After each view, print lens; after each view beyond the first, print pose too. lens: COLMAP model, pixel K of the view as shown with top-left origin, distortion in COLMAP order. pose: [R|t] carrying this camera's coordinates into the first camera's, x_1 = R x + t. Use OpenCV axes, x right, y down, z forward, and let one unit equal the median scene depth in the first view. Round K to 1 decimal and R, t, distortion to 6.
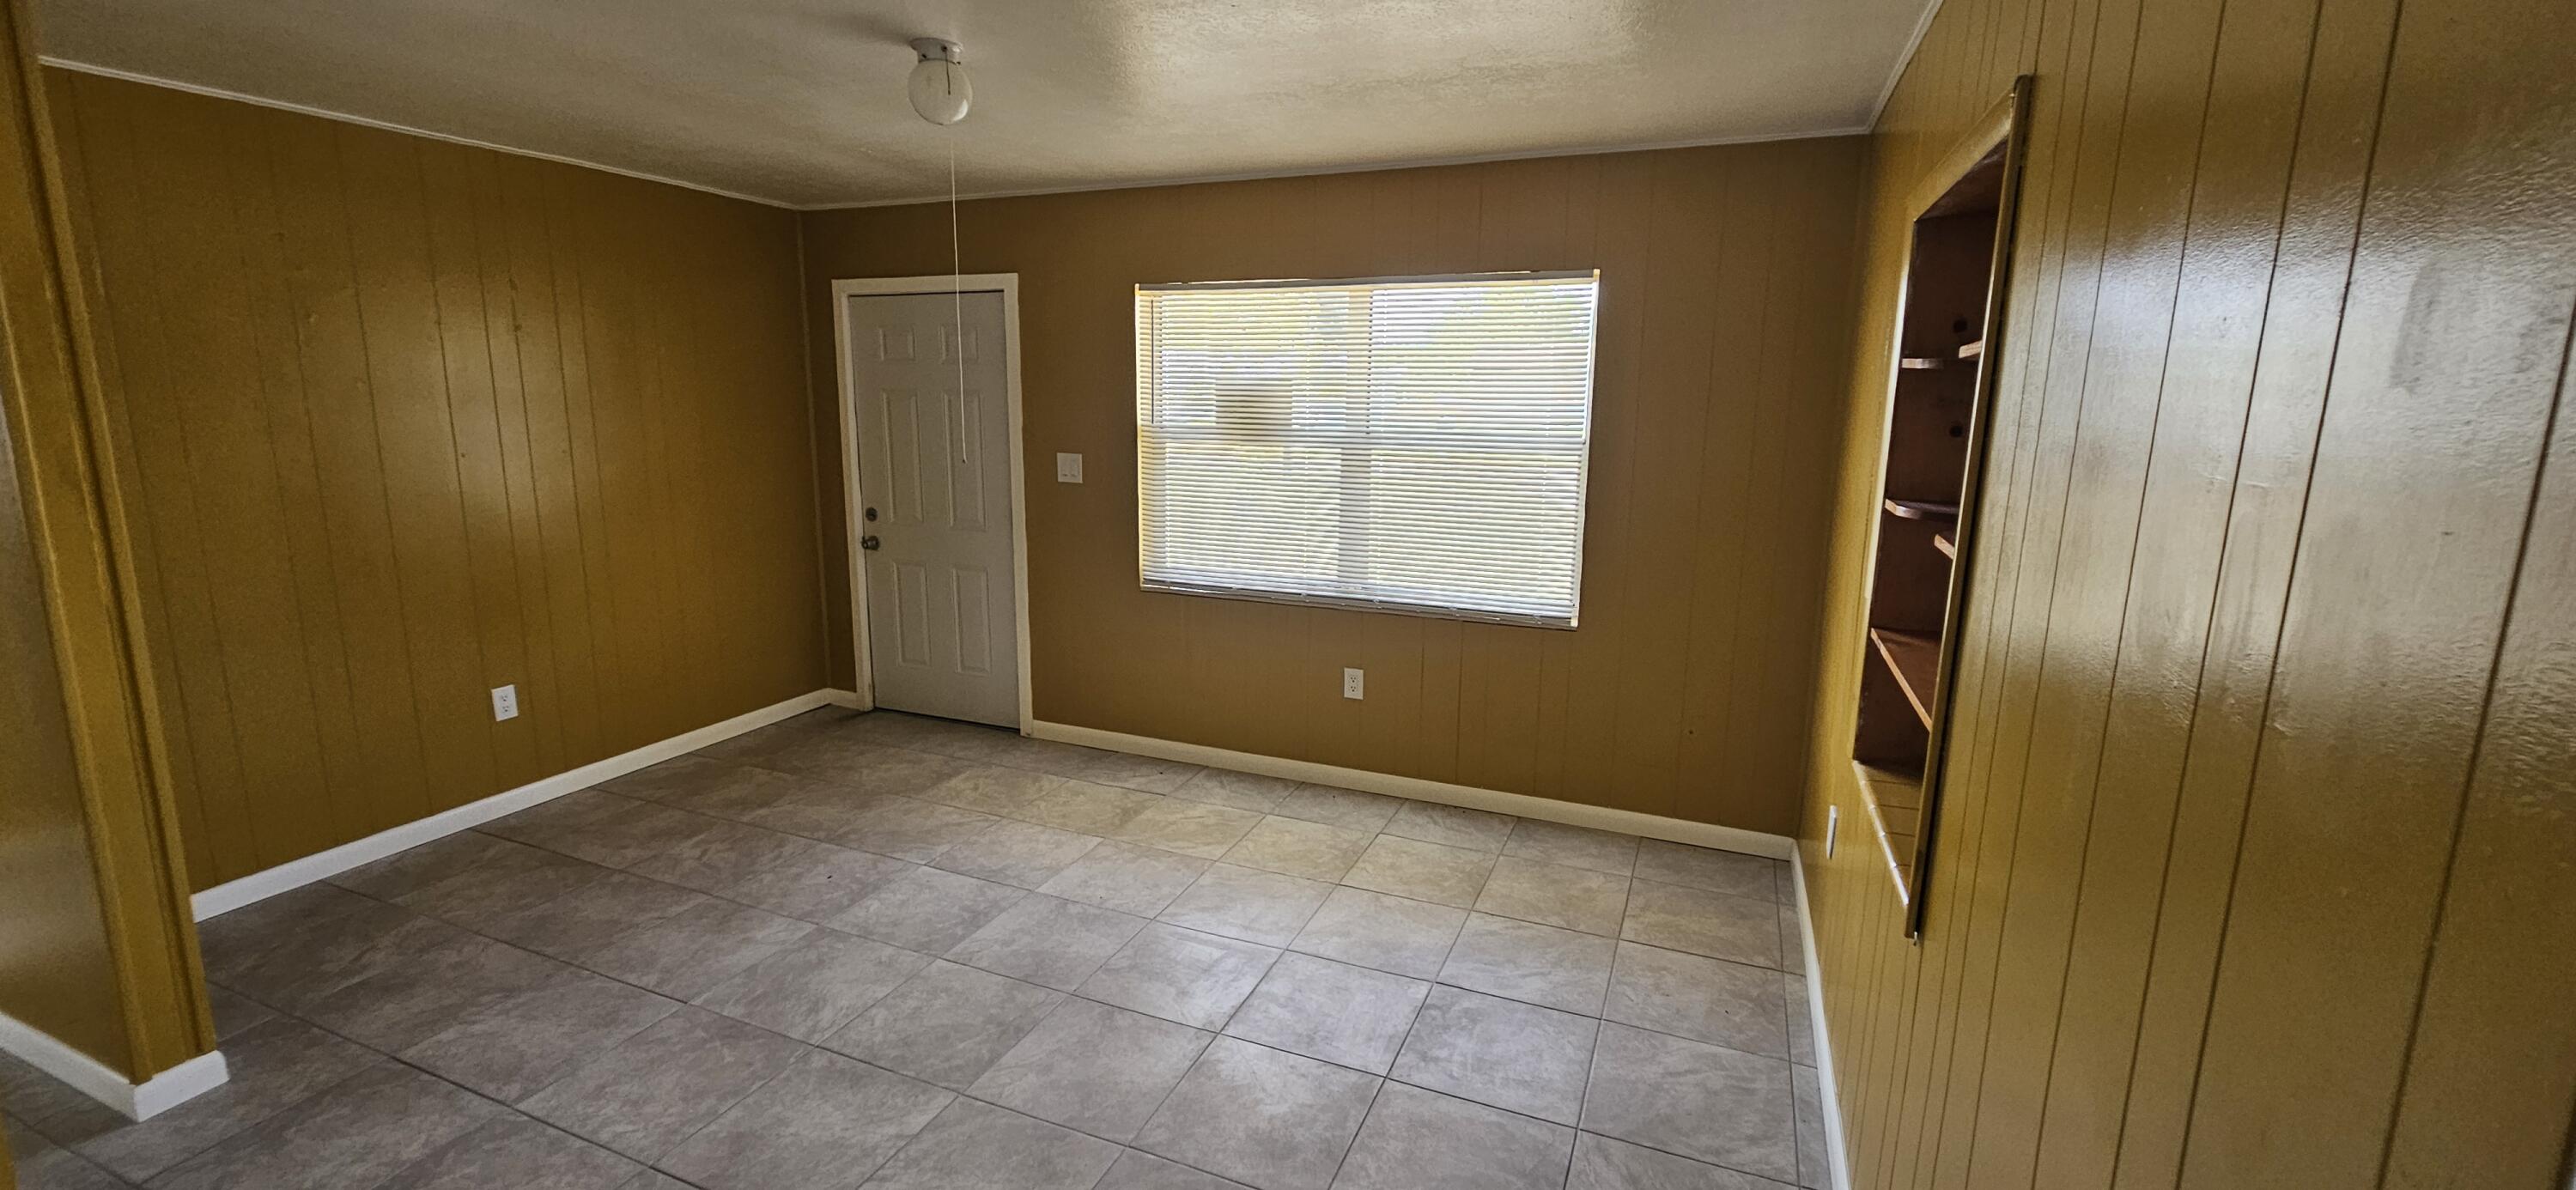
lens RADIAL K [[1061.6, 0, 1277.3], [0, 1061.6, 588.2], [0, 0, 1]] dist [-0.001539, 0.002666]
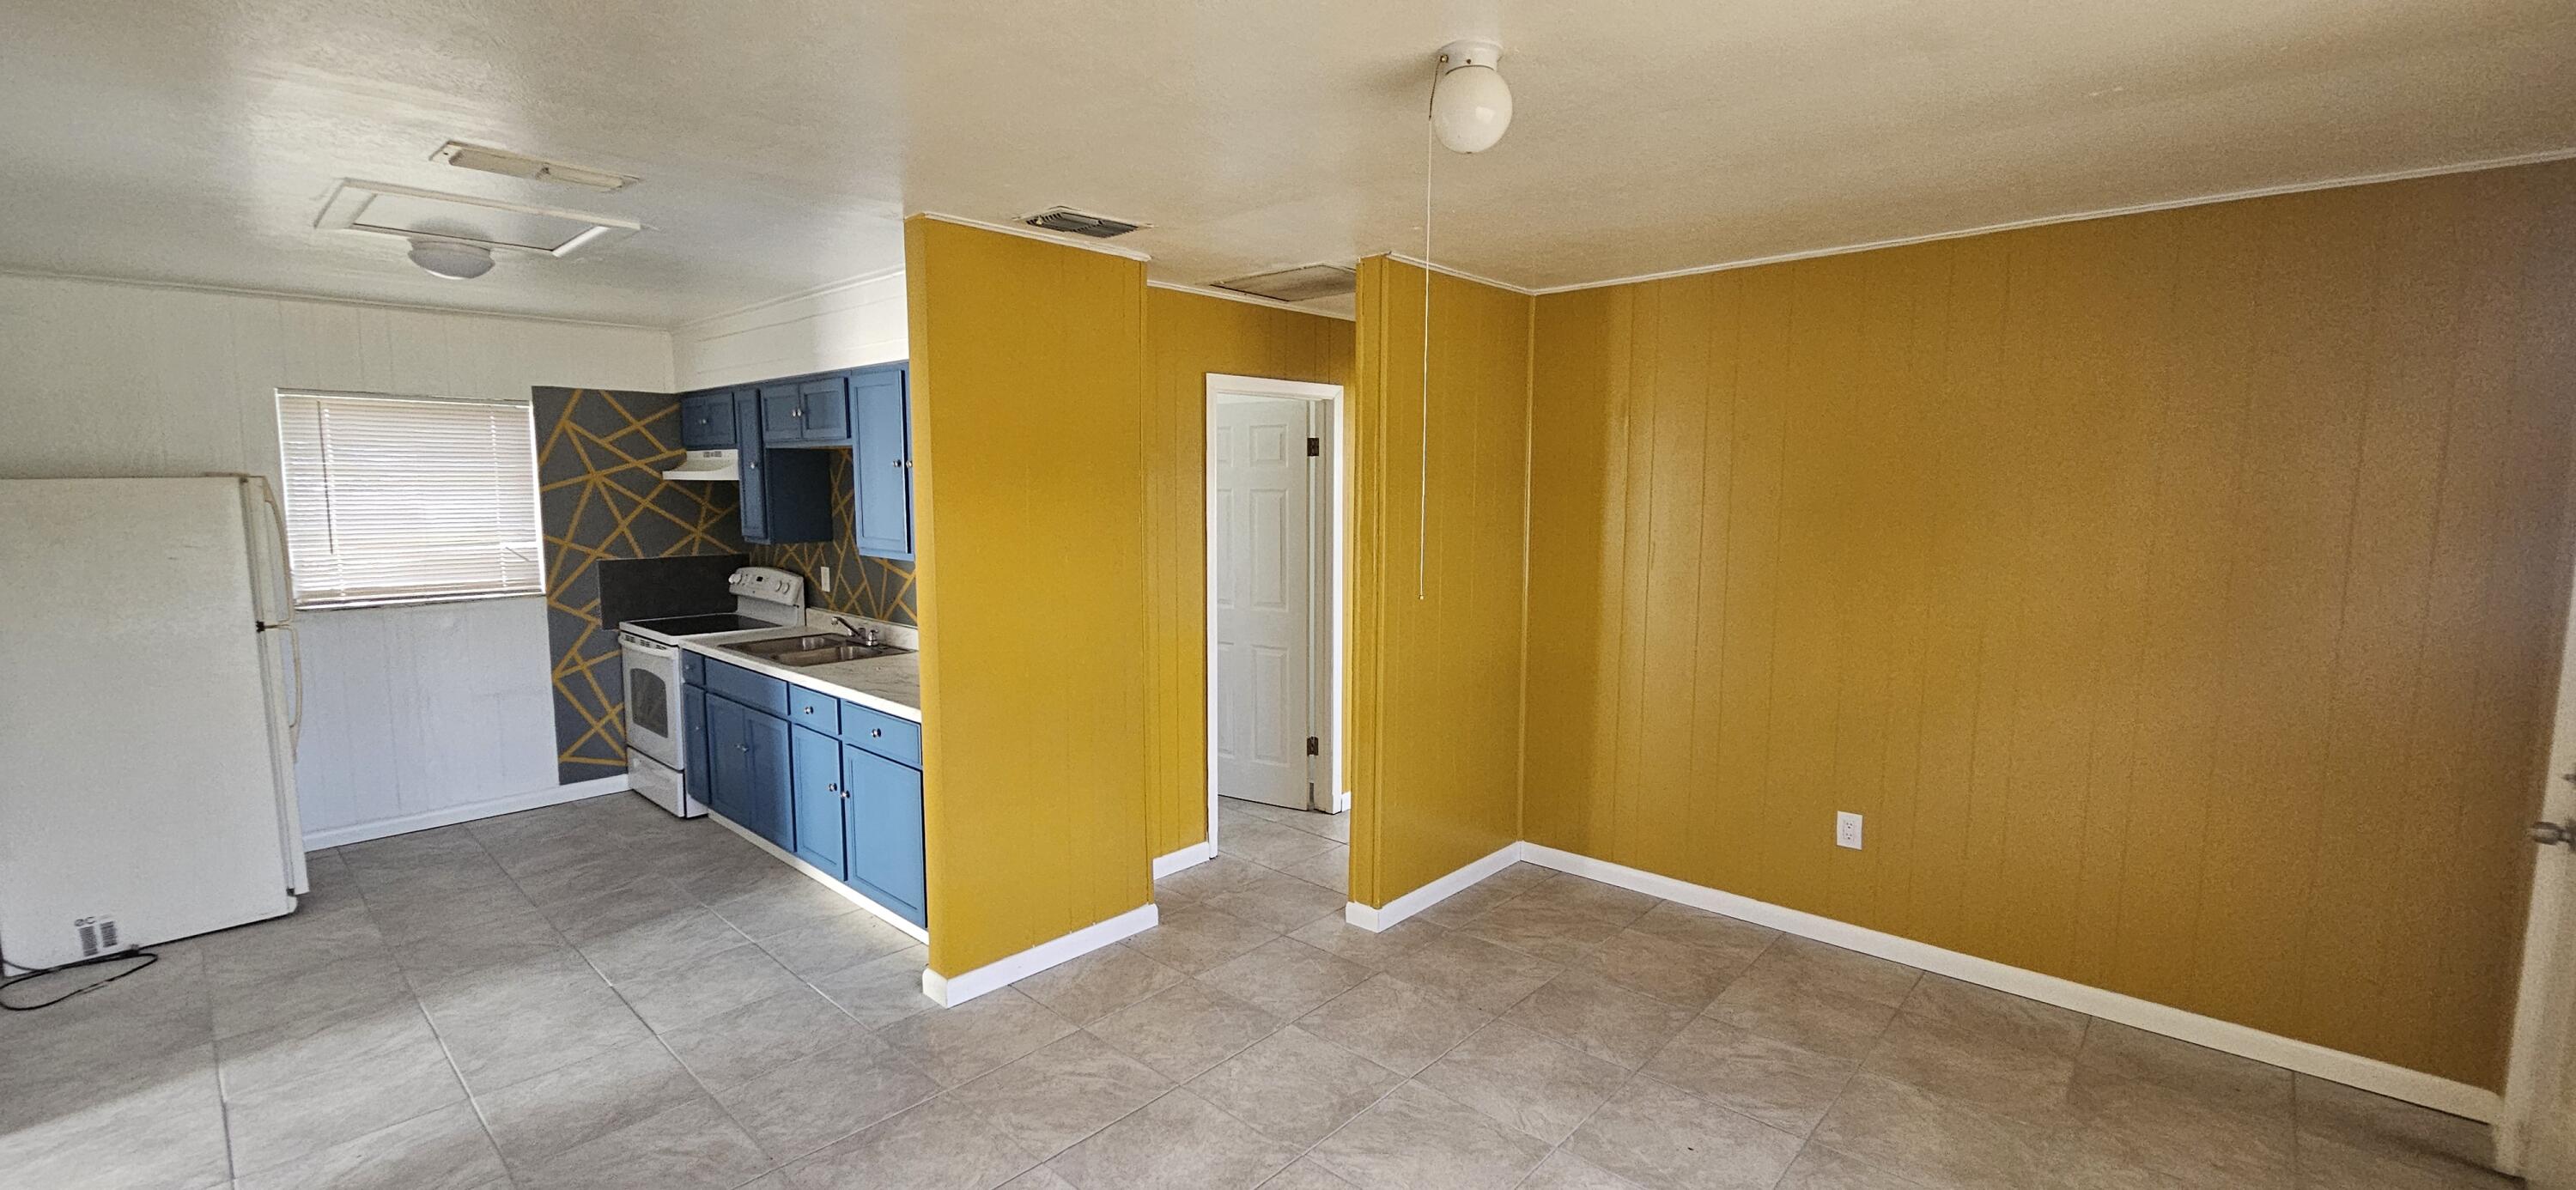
lens RADIAL K [[1049.2, 0, 1283.2], [0, 1049.2, 590.7], [0, 0, 1]] dist [-0.000565, 0.000703]
pose [[-0.339609, 0.086601, -0.936571, 0.320701], [-0.177059, 0.972064, 0.154086, -0.166138], [0.923751, 0.218157, -0.314788, 0.848926]]
